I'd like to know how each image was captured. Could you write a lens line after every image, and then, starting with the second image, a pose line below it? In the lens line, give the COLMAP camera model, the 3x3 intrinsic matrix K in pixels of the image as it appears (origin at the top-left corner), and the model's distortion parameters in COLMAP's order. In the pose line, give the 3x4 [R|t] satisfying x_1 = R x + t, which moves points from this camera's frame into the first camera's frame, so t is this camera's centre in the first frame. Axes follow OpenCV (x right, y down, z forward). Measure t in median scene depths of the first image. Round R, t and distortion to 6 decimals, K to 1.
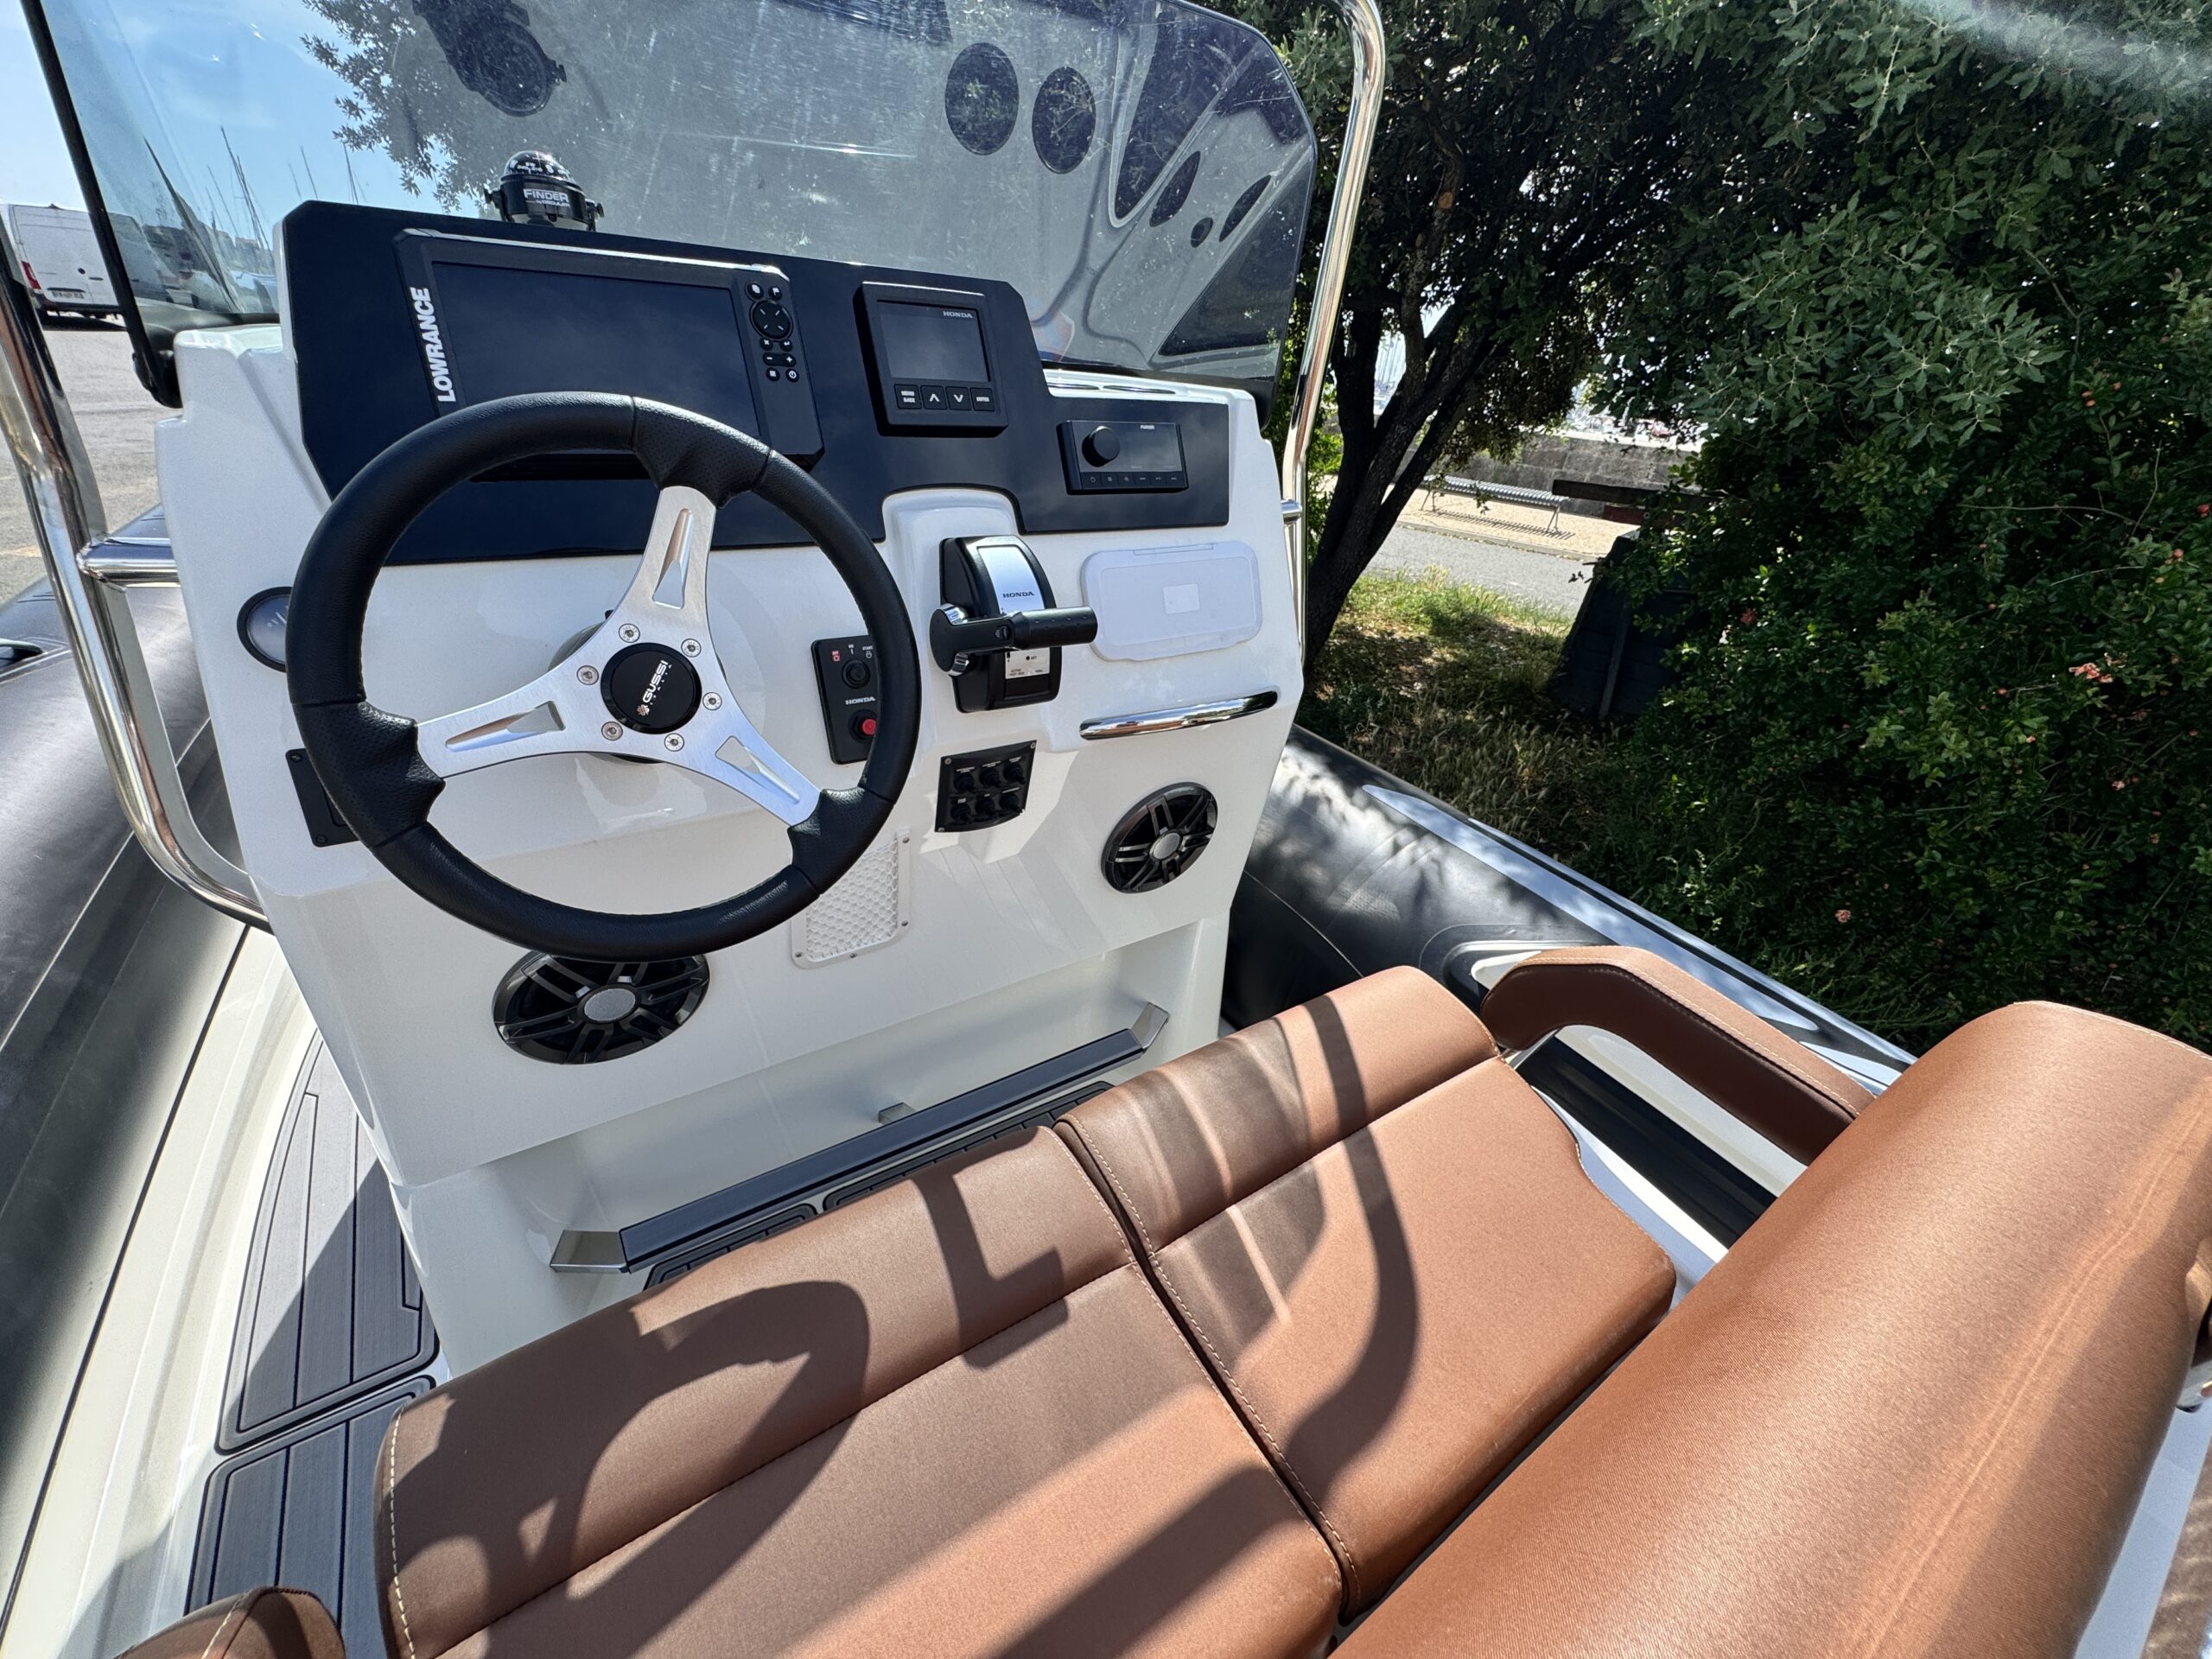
lens RADIAL K [[882.7, 0, 1113.3], [0, 882.7, 825.3], [0, 0, 1]] dist [-0.003665, -0.001054]
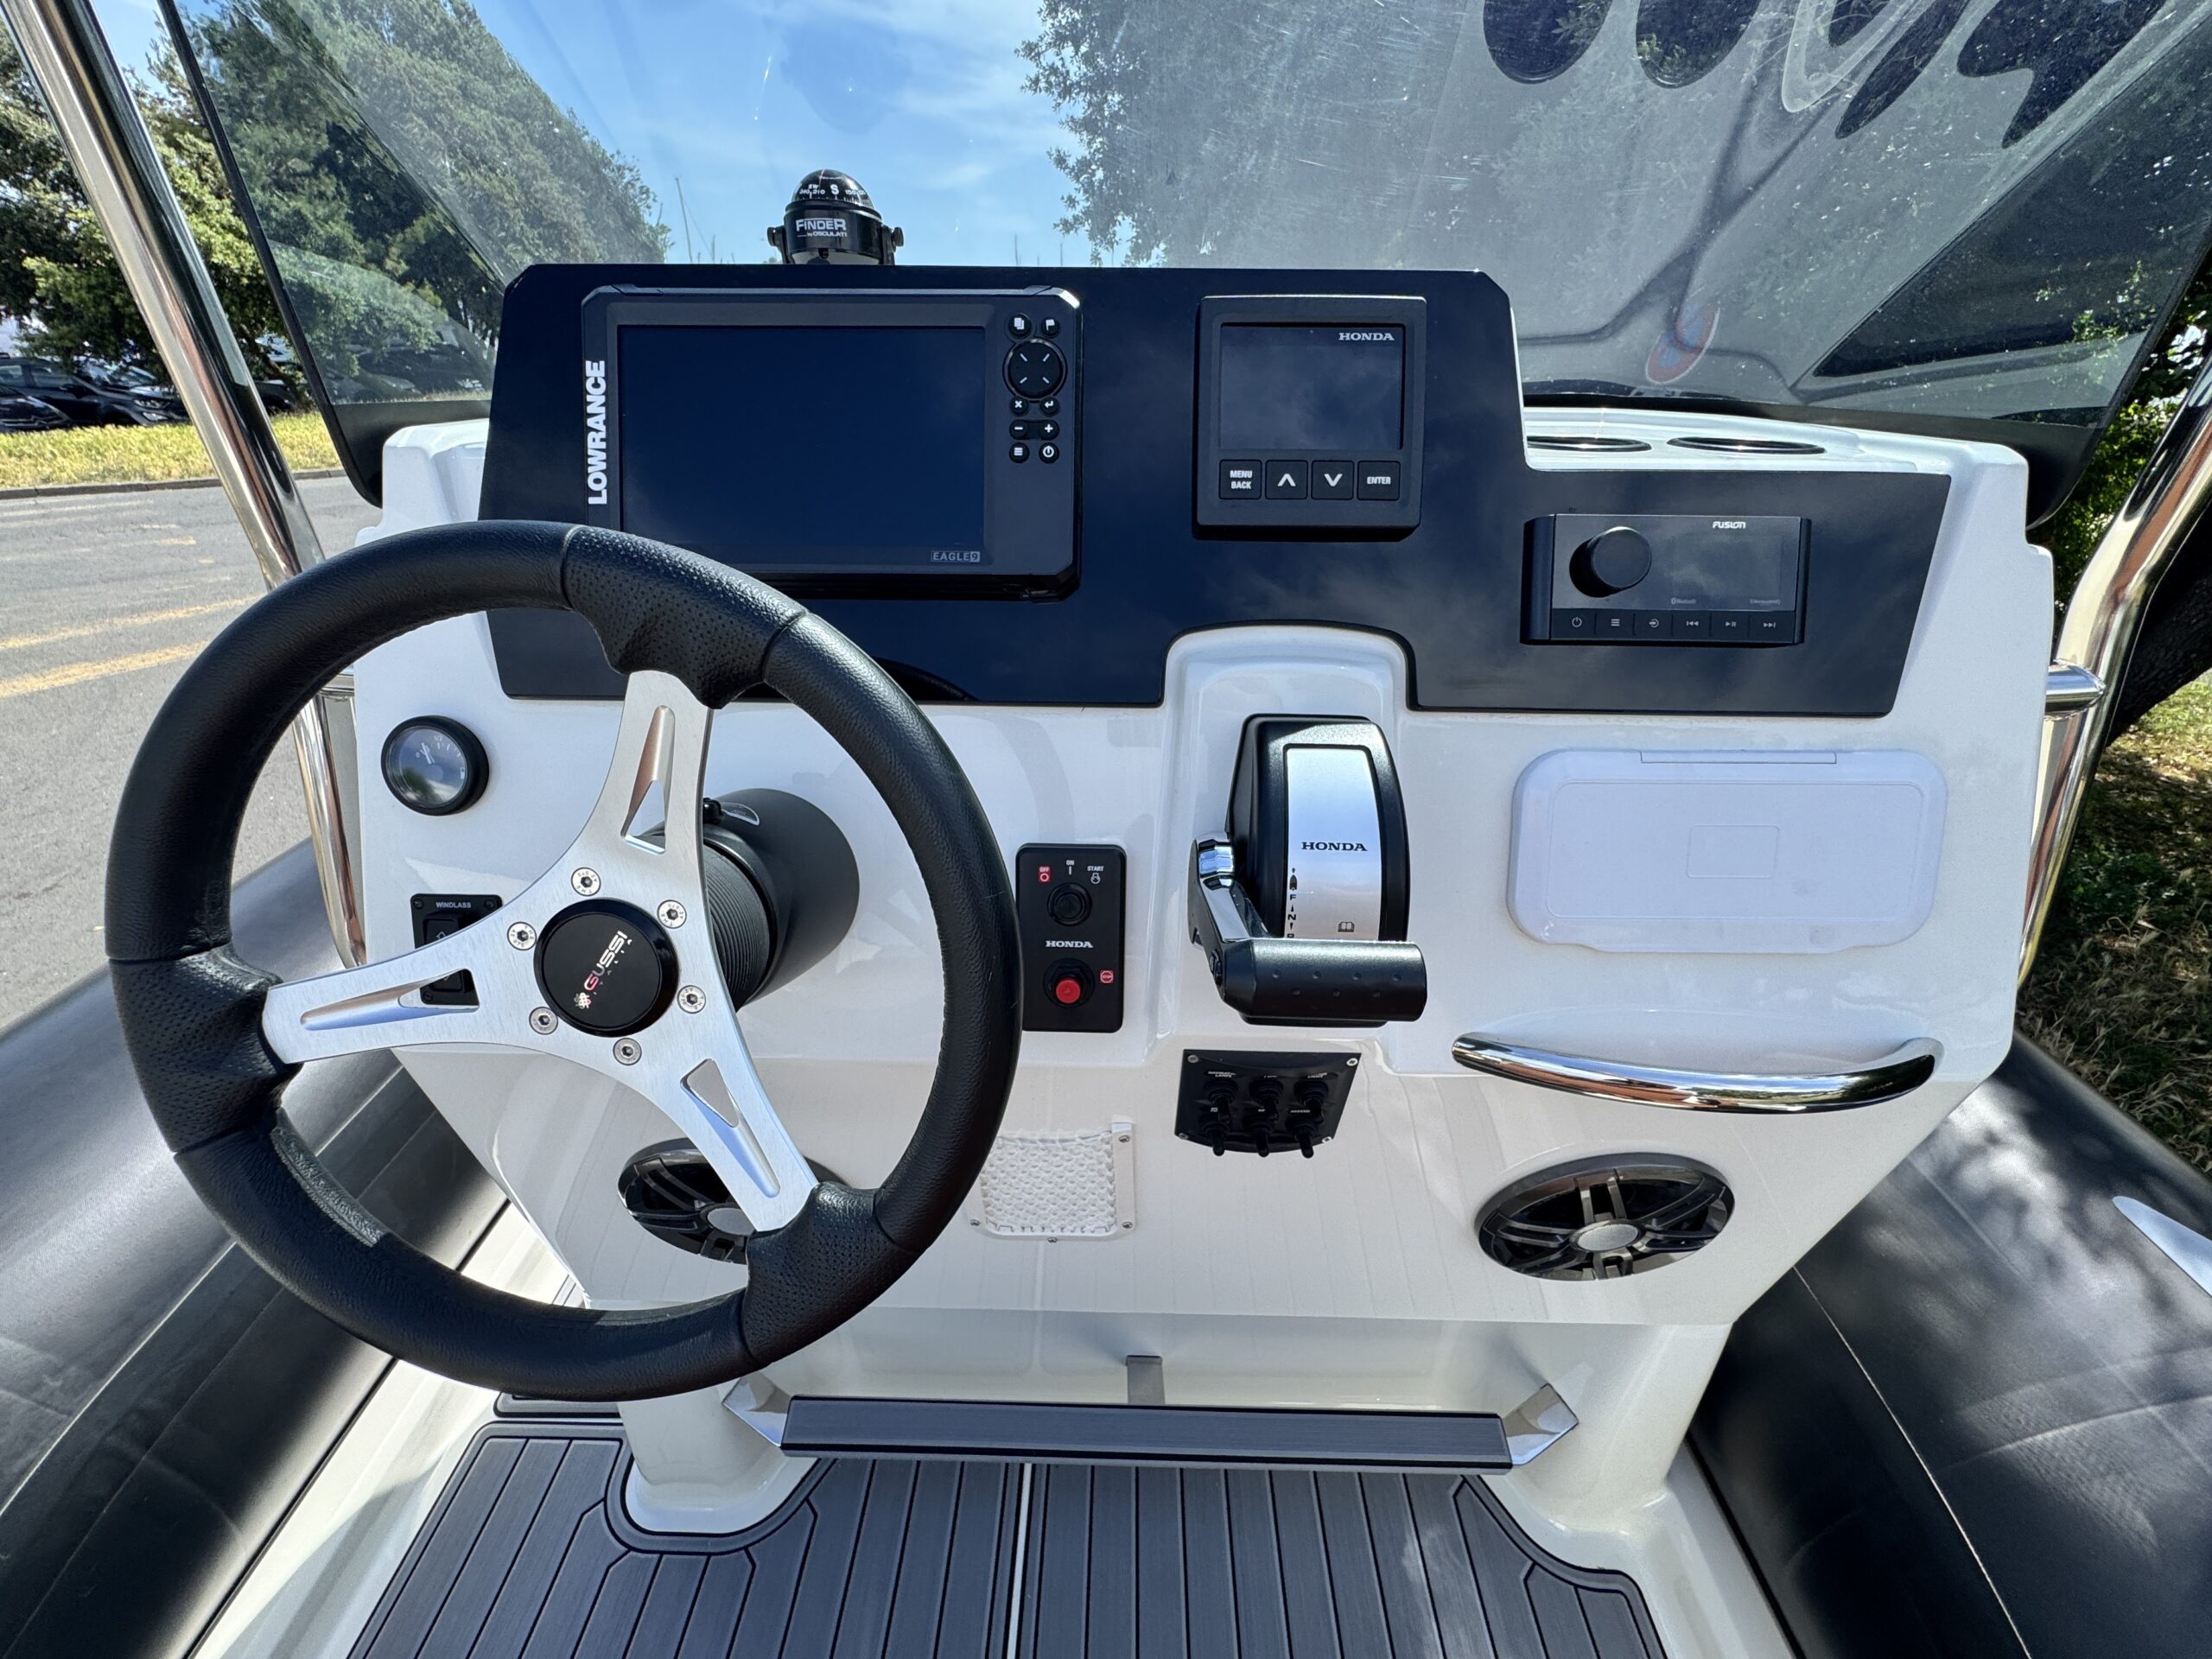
lens RADIAL K [[882.7, 0, 1114.8], [0, 882.7, 820.7], [0, 0, 1]] dist [-0.003665, -0.001054]
pose [[0.818907, 0.210654, -0.533869, 0.054695], [-0.225985, 0.973411, 0.037448, -0.219050], [0.527562, 0.089980, 0.844738, 0.390217]]
